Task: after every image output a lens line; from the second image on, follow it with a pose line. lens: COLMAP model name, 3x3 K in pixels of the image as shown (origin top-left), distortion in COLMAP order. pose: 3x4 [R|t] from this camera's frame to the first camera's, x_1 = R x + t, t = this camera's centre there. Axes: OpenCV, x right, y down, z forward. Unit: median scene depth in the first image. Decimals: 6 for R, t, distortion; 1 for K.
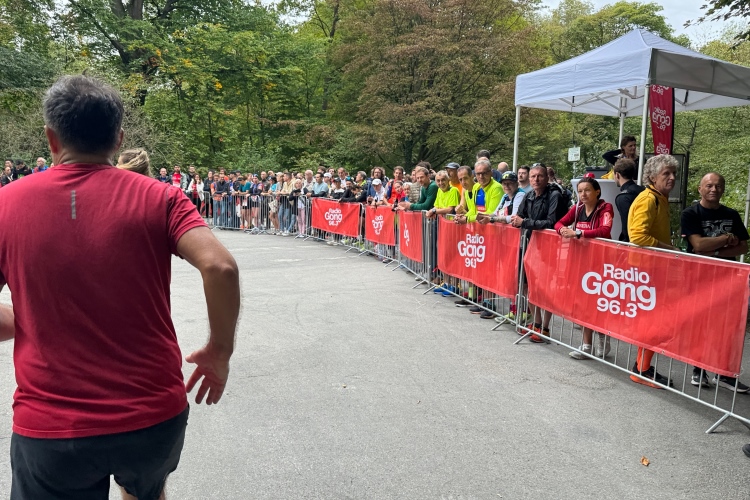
lens RADIAL K [[498.0, 0, 379.5], [0, 498.0, 248.9], [0, 0, 1]] dist [-0.012179, -0.007538]
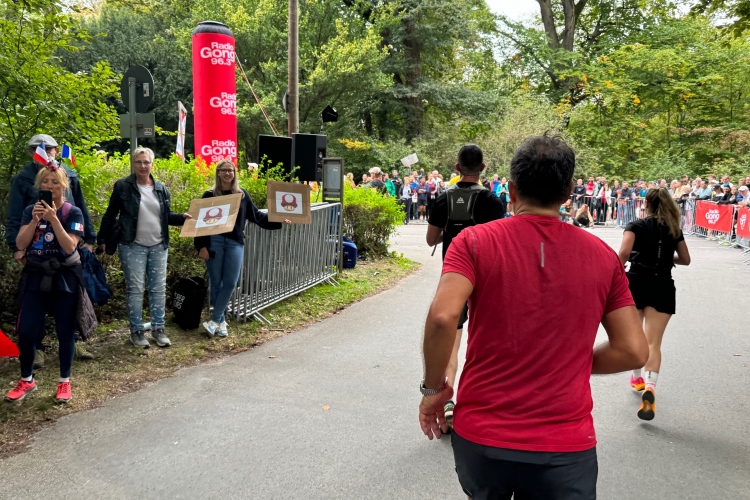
lens RADIAL K [[498.0, 0, 377.7], [0, 498.0, 252.8], [0, 0, 1]] dist [-0.012179, -0.007538]
pose [[0.700367, 0.069170, -0.710424, 0.085847], [-0.074453, 0.996944, 0.023669, 0.024755], [0.709890, 0.036317, 0.703376, -0.184790]]
